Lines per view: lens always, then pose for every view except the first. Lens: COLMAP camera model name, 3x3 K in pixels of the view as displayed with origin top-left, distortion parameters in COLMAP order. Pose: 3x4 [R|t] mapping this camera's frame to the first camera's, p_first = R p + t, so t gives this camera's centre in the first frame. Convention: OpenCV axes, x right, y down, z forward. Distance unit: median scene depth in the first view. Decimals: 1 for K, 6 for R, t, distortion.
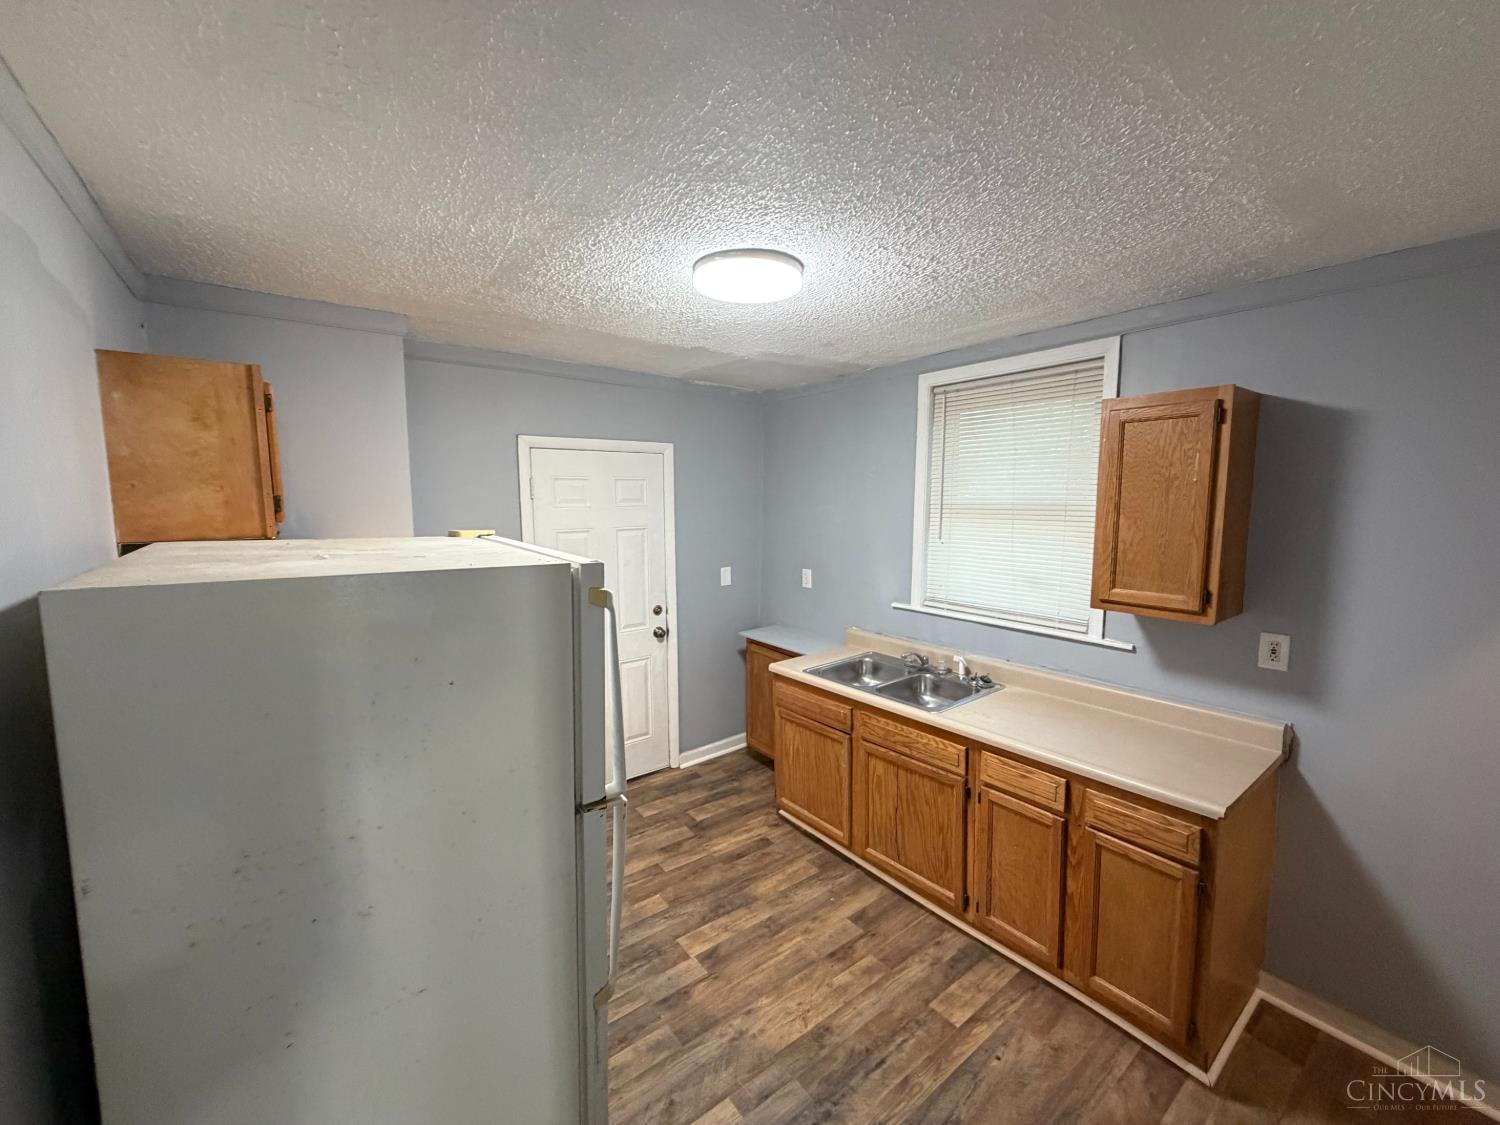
lens RADIAL K [[596.7, 0, 749.9], [0, 596.7, 562.8], [0, 0, 1]] dist [-0.001471, -0.000369]
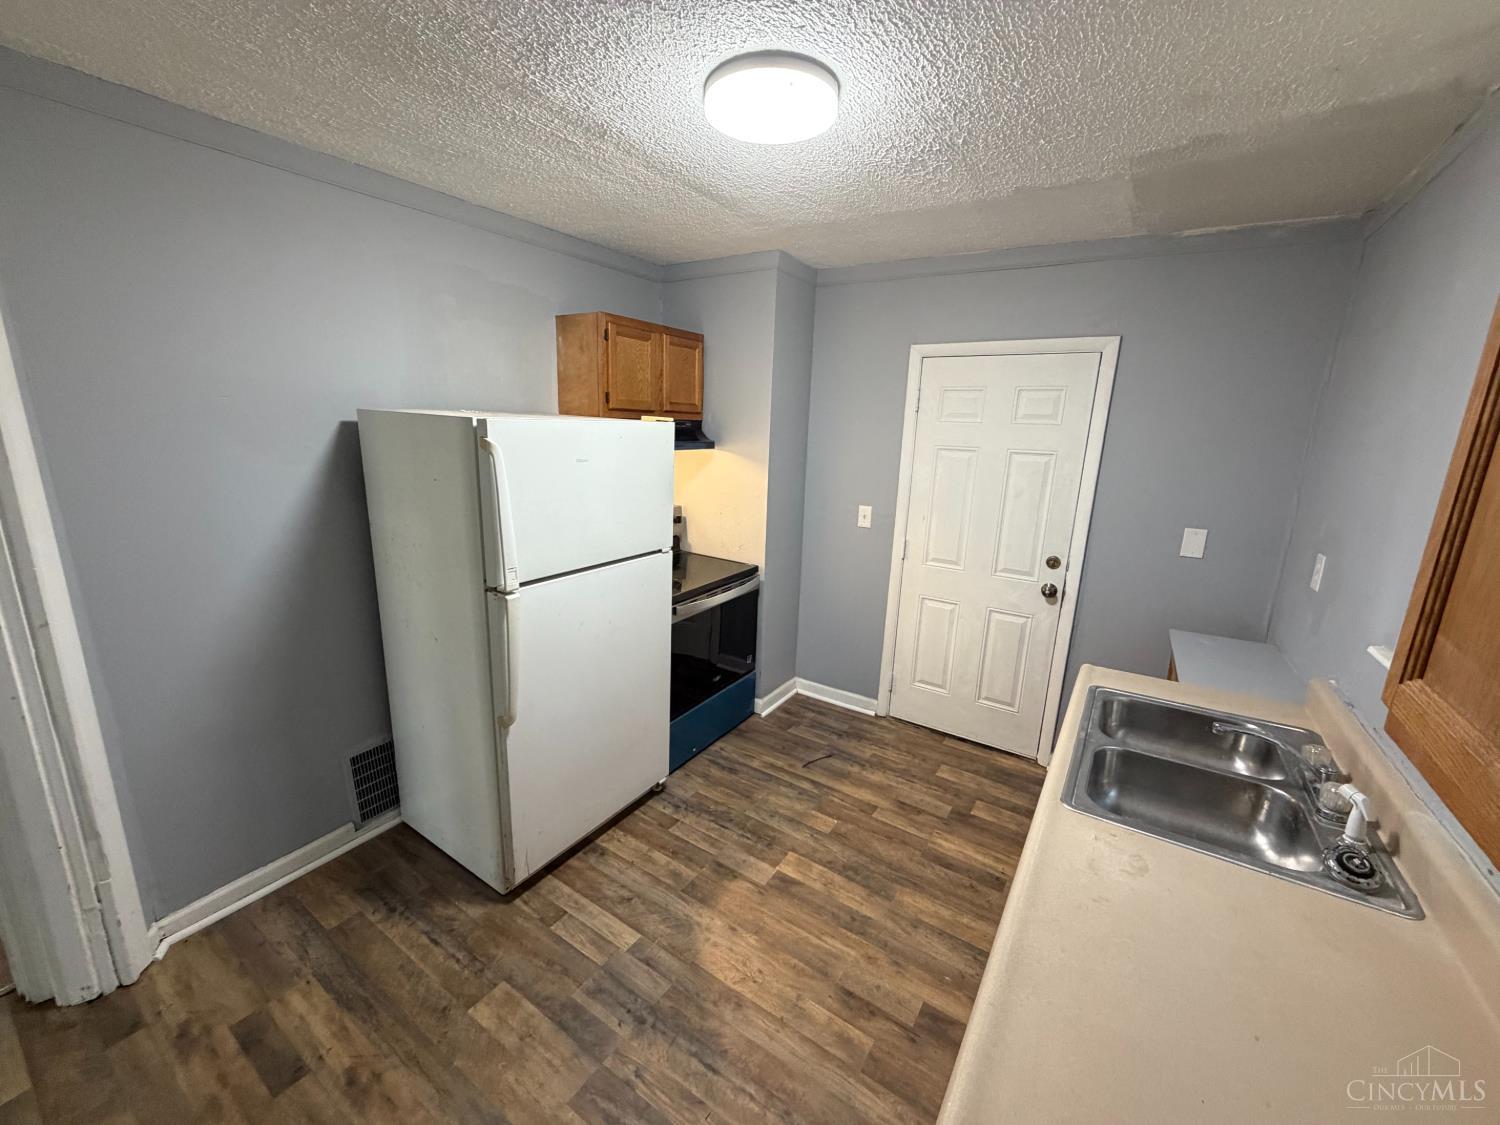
lens RADIAL K [[596.7, 0, 745.7], [0, 596.7, 563.9], [0, 0, 1]] dist [-0.001471, -0.000369]
pose [[0.328385, 0.228743, -0.916428, 0.714971], [-0.144223, 0.970999, 0.190684, -0.015530], [0.933468, 0.069552, 0.351852, 0.594103]]
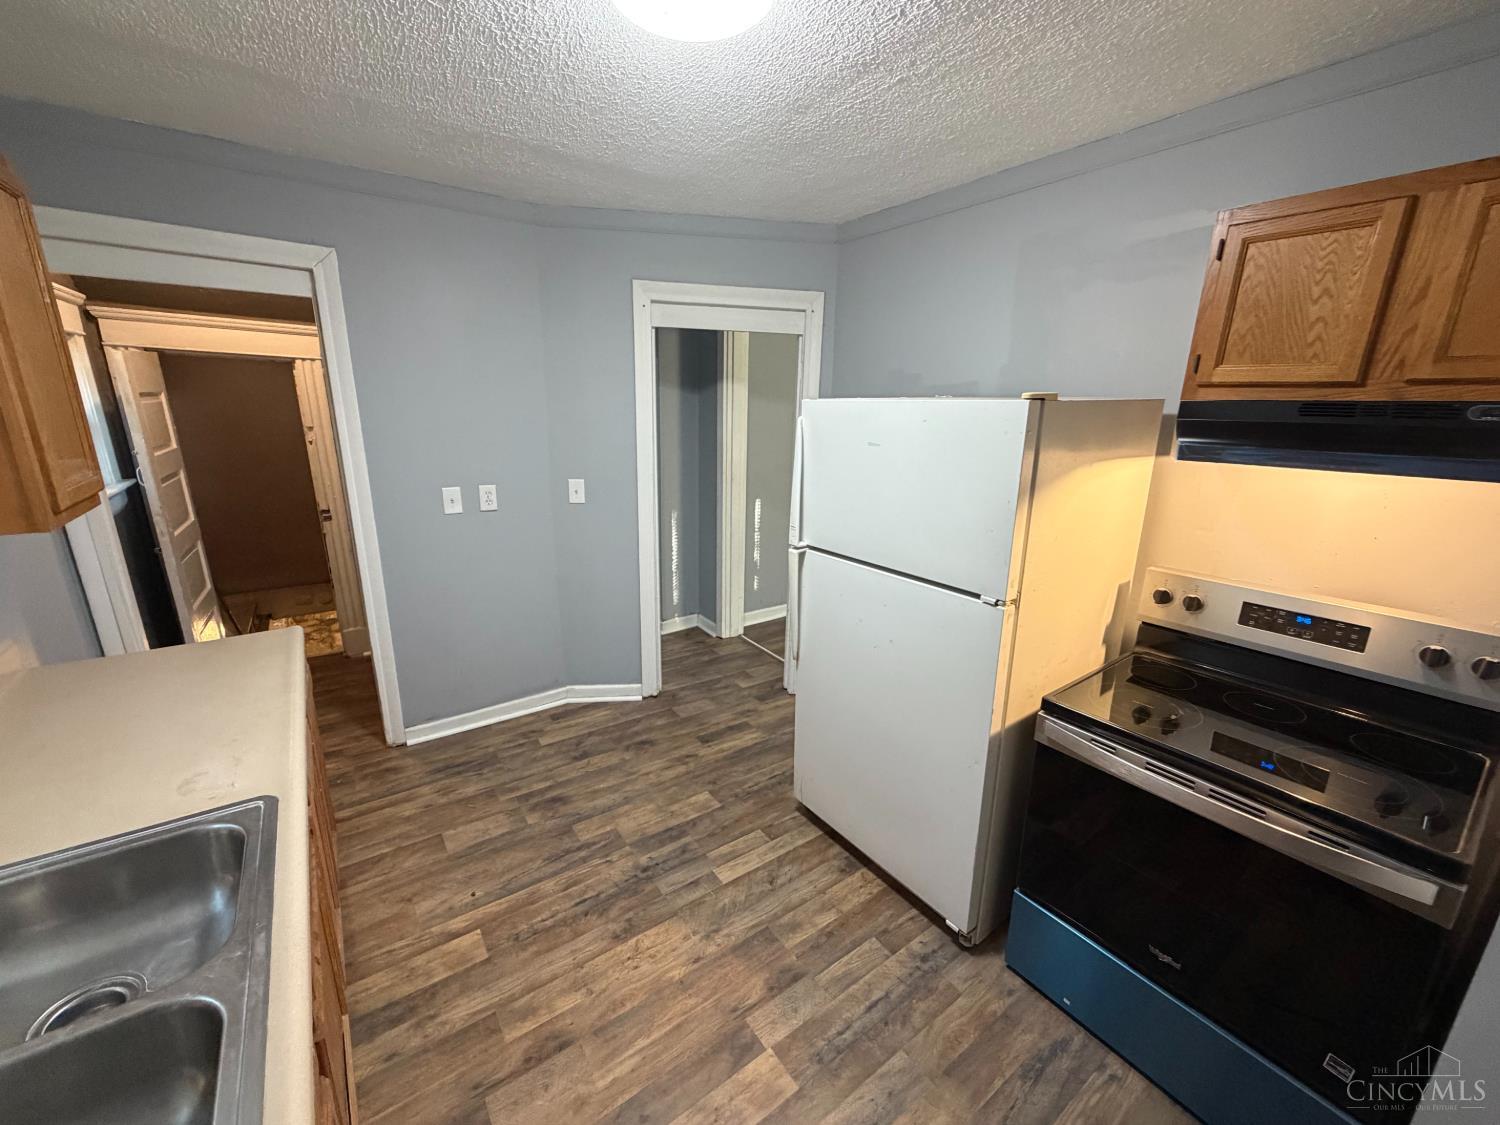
lens RADIAL K [[596.7, 0, 752.1], [0, 596.7, 568.0], [0, 0, 1]] dist [-0.001471, -0.000369]
pose [[-0.999482, -0.026285, 0.018544, -0.078680], [-0.017280, 0.924937, 0.379727, -0.109176], [-0.027133, 0.379210, -0.924913, 1.490697]]
